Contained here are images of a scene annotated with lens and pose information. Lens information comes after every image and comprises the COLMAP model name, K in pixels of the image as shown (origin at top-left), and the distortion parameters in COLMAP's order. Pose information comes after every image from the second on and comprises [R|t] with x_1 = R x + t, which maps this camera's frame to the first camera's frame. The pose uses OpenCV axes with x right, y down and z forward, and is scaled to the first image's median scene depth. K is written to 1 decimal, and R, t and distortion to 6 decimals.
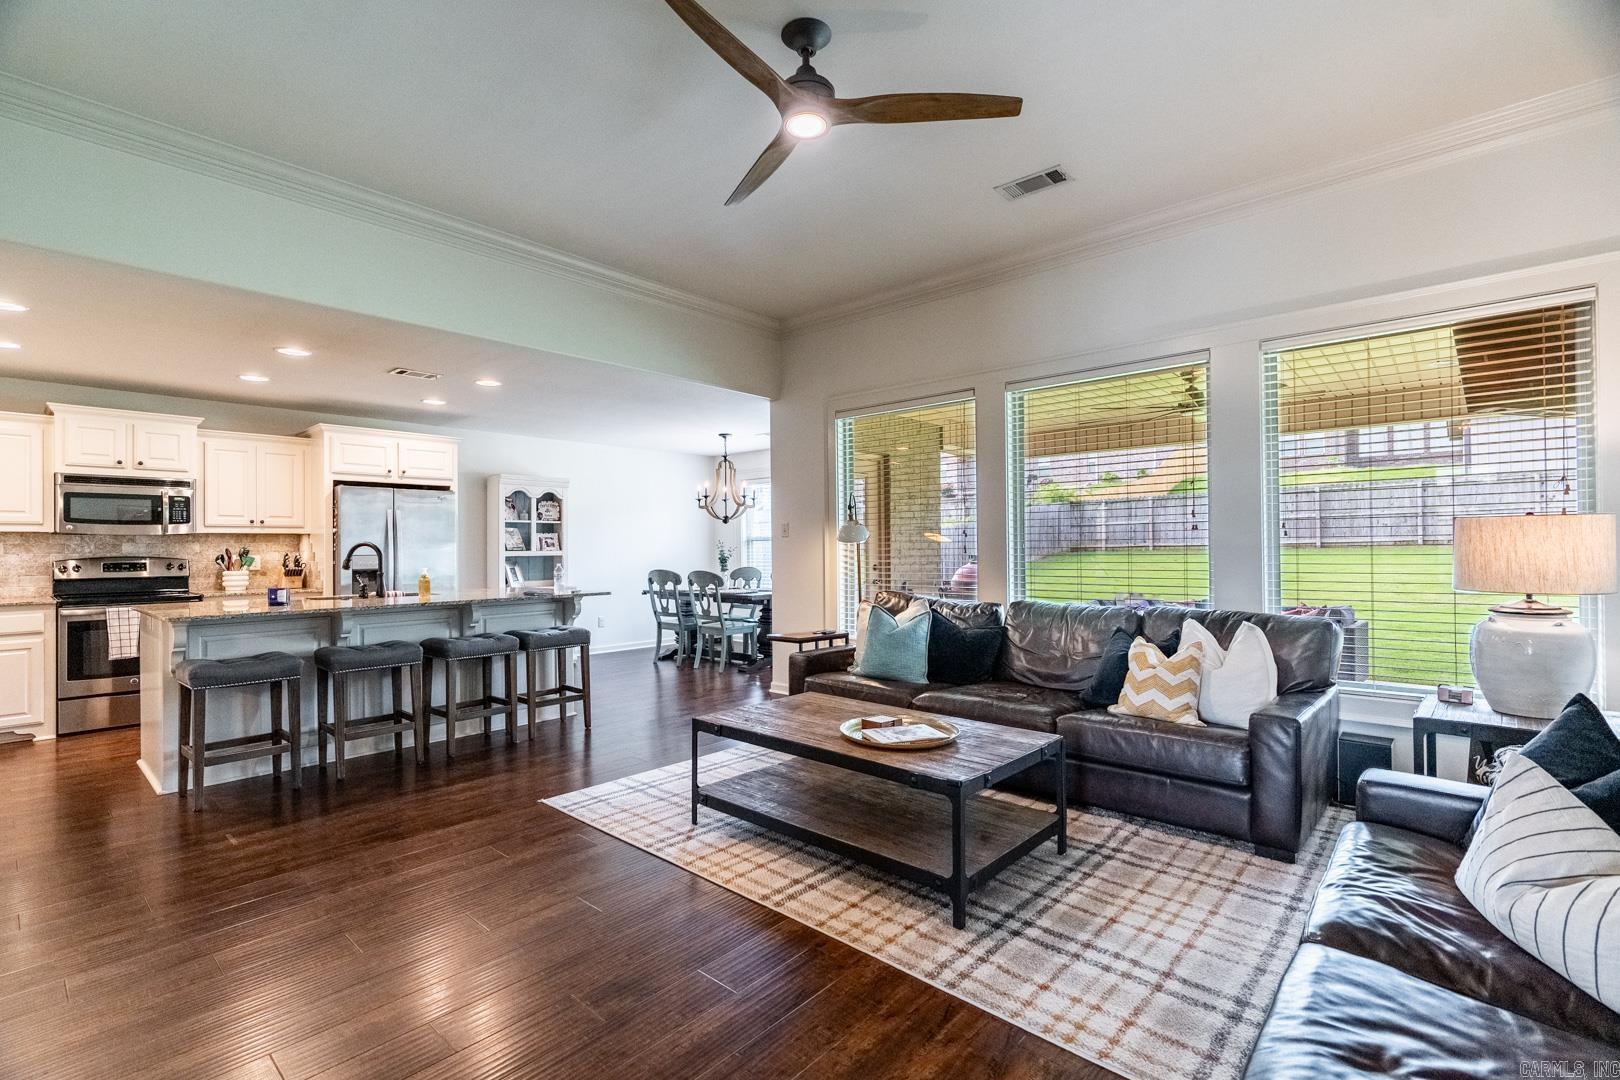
lens RADIAL K [[733.3, 0, 801.9], [0, 733.3, 541.1], [0, 0, 1]] dist [-0.003521, -0.000516]
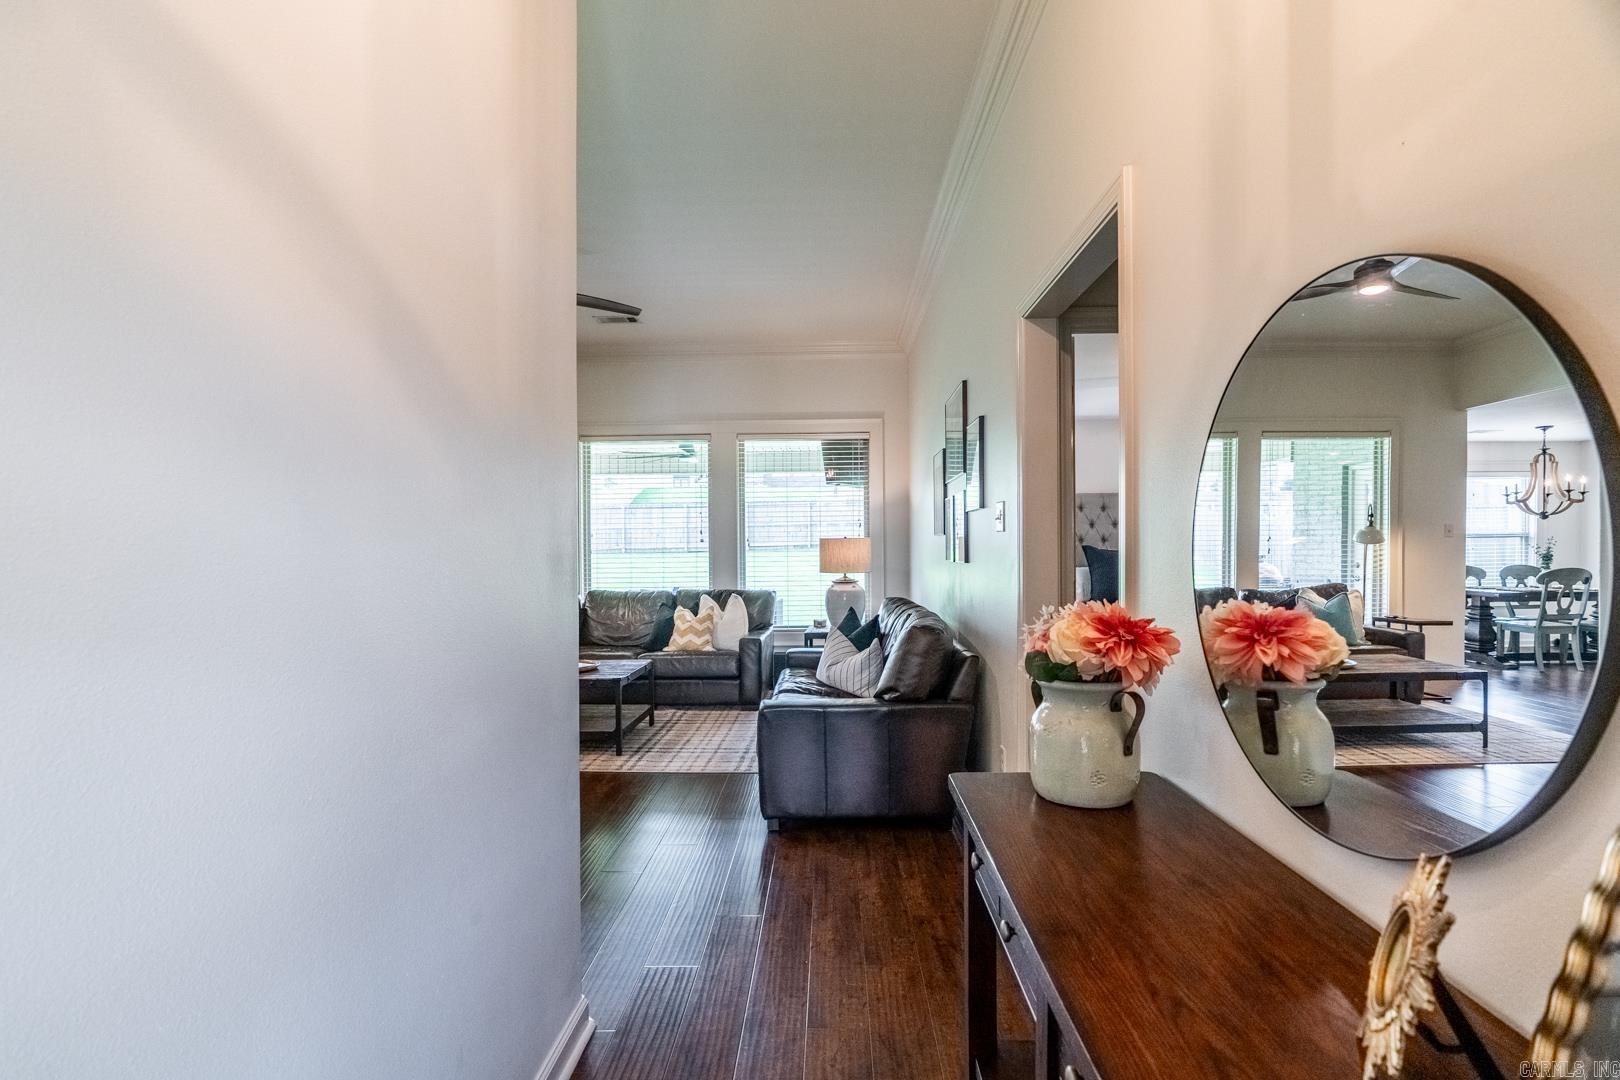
lens RADIAL K [[733.3, 0, 801.9], [0, 733.3, 541.1], [0, 0, 1]] dist [-0.003521, -0.000516]
pose [[0.769787, 0.004730, 0.638284, -0.481973], [-0.002703, 0.999988, -0.004151, -0.014327], [-0.638295, 0.001471, 0.769790, -0.577310]]
